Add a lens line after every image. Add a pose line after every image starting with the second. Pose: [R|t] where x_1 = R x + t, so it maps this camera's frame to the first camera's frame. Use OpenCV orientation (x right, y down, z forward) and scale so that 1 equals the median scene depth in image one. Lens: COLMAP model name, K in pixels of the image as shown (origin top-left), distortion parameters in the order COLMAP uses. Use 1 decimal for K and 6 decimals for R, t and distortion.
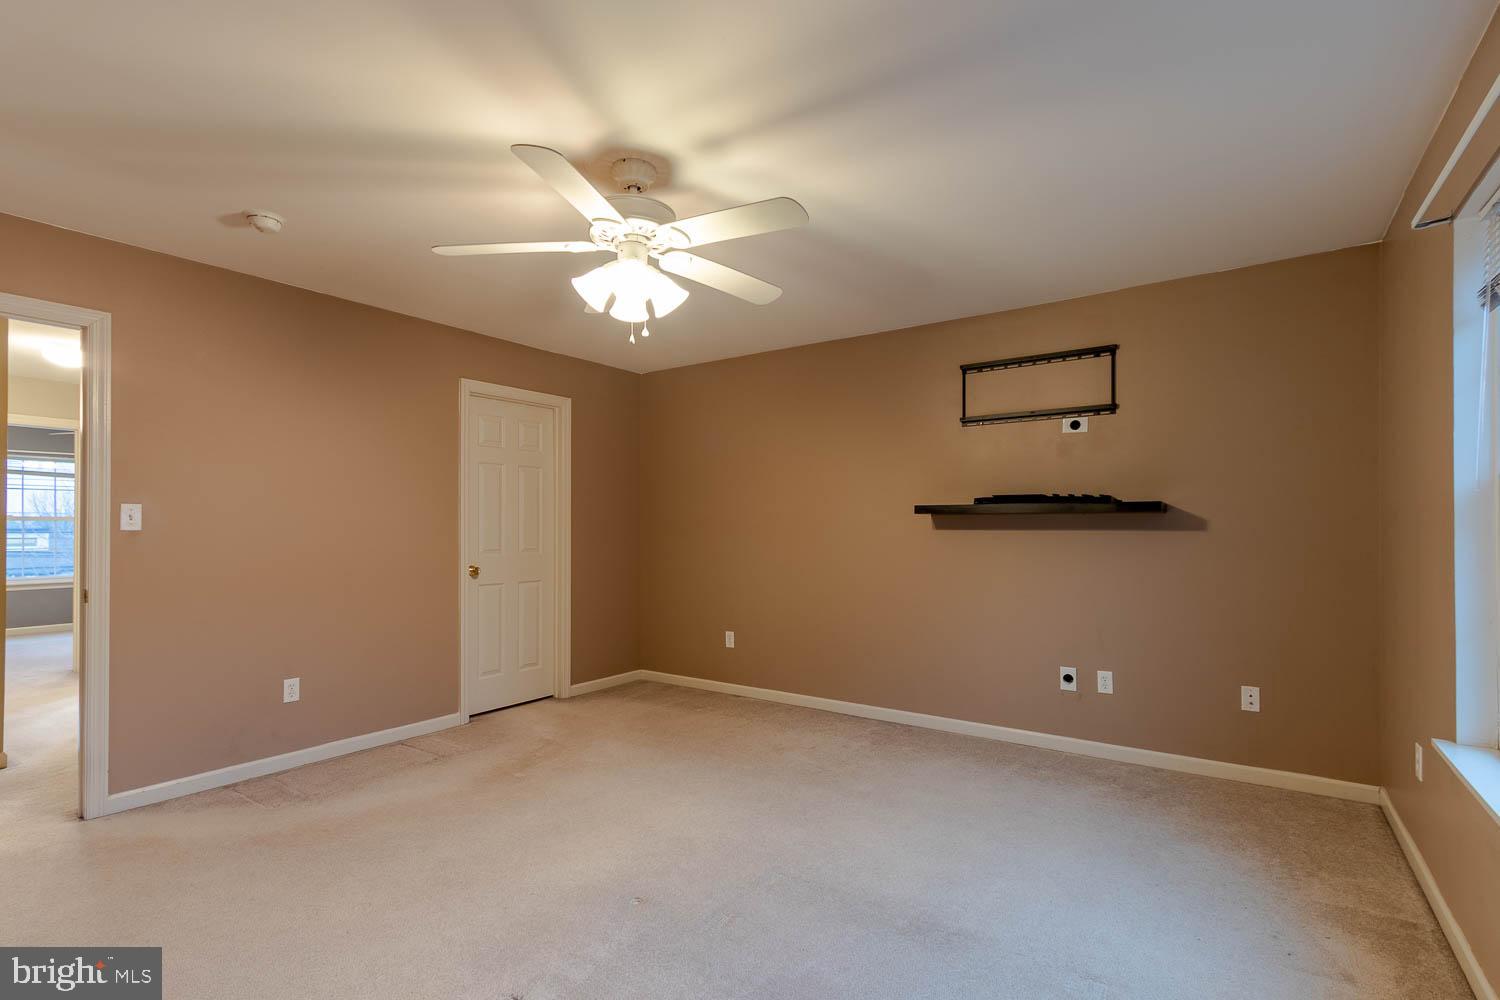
lens RADIAL K [[699.4, 0, 744.3], [0, 699.4, 528.5], [0, 0, 1]] dist [0.000328, 0.000087]
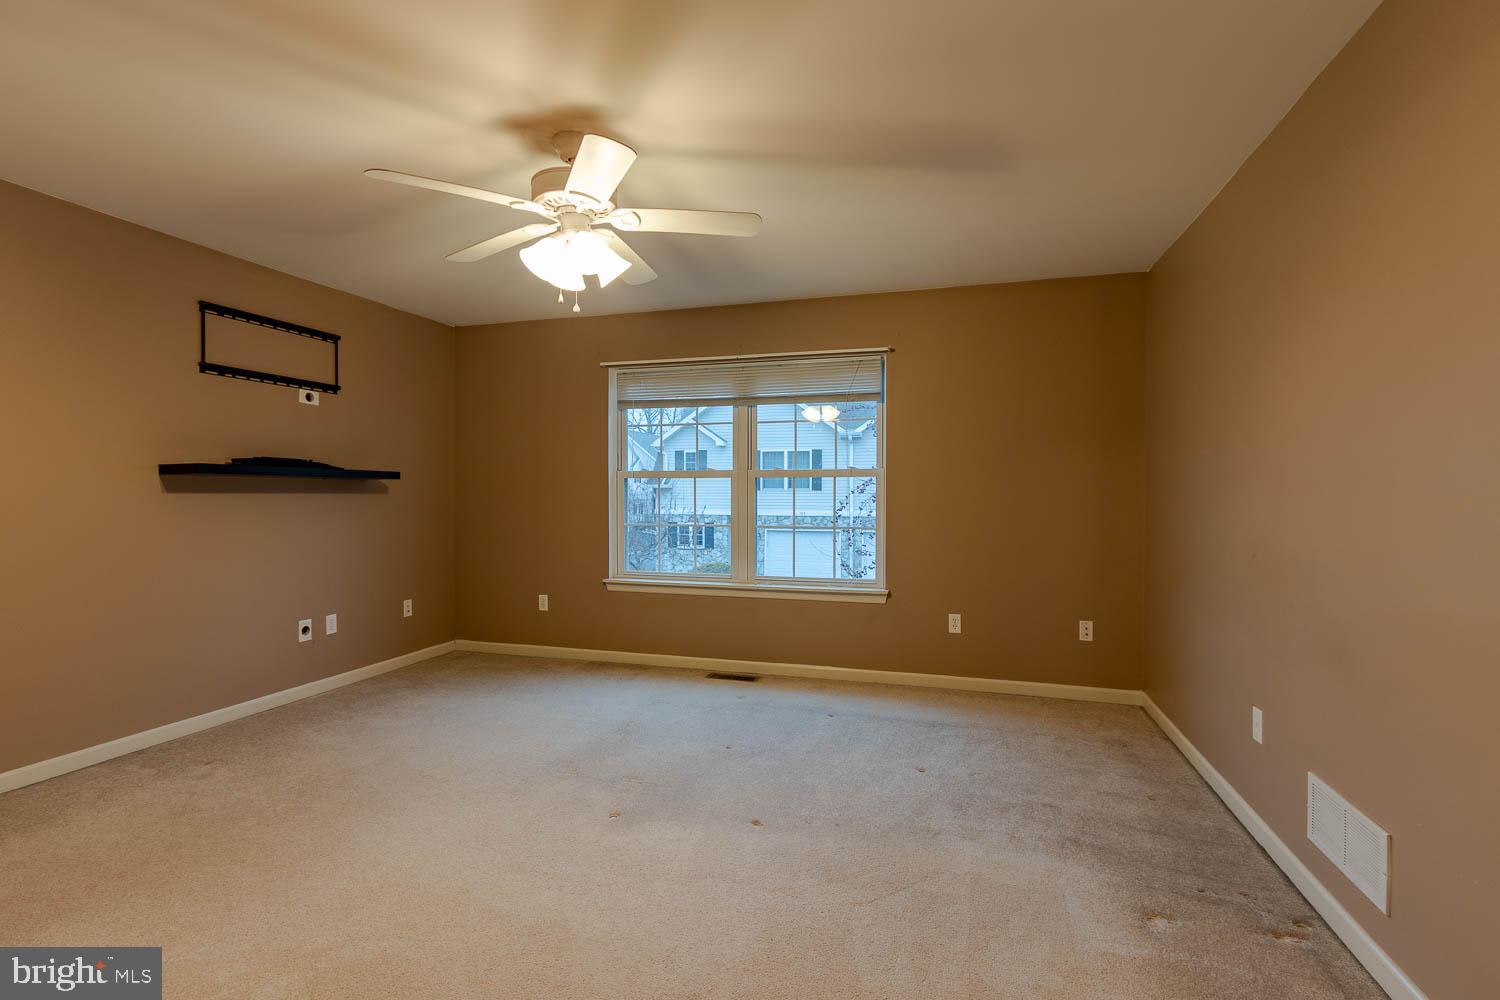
lens RADIAL K [[699.4, 0, 744.3], [0, 699.4, 528.5], [0, 0, 1]] dist [0.000328, 0.000087]
pose [[-0.318208, -0.051135, 0.946641, -0.782068], [-0.002873, 0.998592, 0.052975, -0.003165], [-0.948017, 0.014137, -0.317906, 0.701993]]
